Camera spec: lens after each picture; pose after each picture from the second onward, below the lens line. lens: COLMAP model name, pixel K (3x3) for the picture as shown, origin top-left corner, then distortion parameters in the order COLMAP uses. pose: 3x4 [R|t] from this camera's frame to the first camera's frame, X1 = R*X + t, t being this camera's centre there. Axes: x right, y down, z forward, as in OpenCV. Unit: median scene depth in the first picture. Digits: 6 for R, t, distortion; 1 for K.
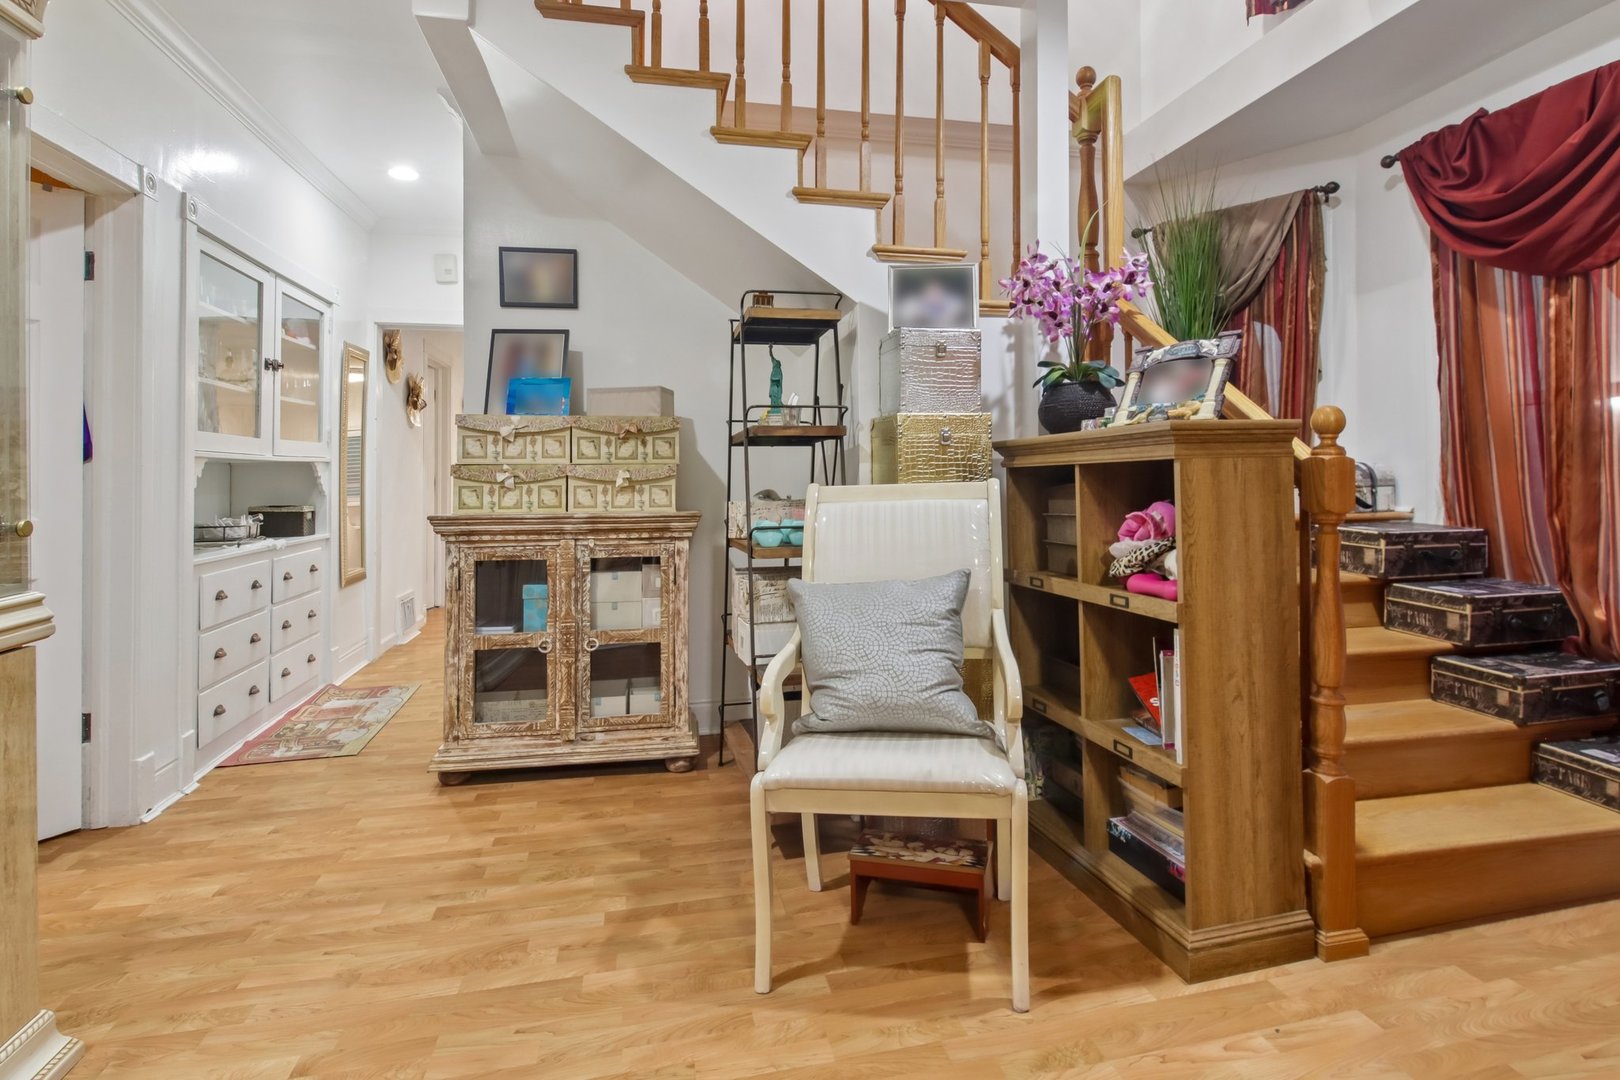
lens RADIAL K [[821.6, 0, 811.9], [0, 821.6, 468.7], [0, 0, 1]] dist [-0.013020, -0.000837]
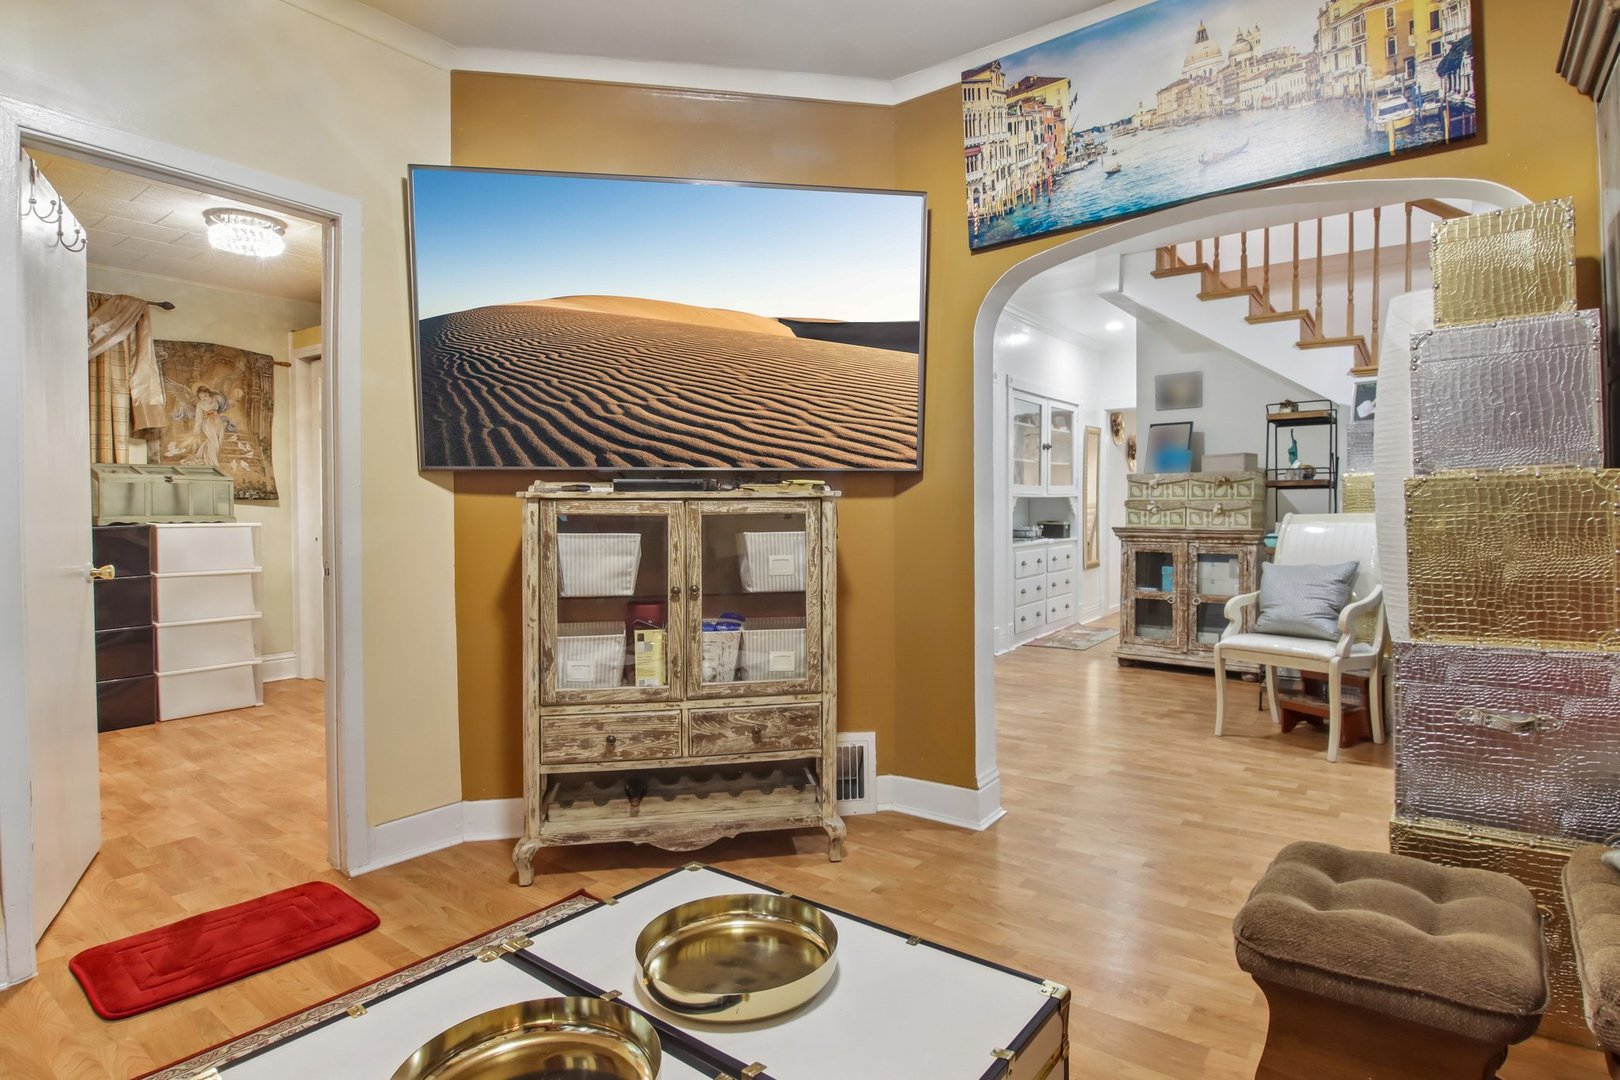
lens RADIAL K [[849.5, 0, 813.2], [0, 849.5, 511.8], [0, 0, 1]] dist [-0.012812, -0.001242]
pose [[0.637117, 0.009628, -0.770707, 0.605933], [0.011849, 0.999681, 0.022284, -0.030883], [0.770676, -0.023330, 0.636800, -0.797481]]
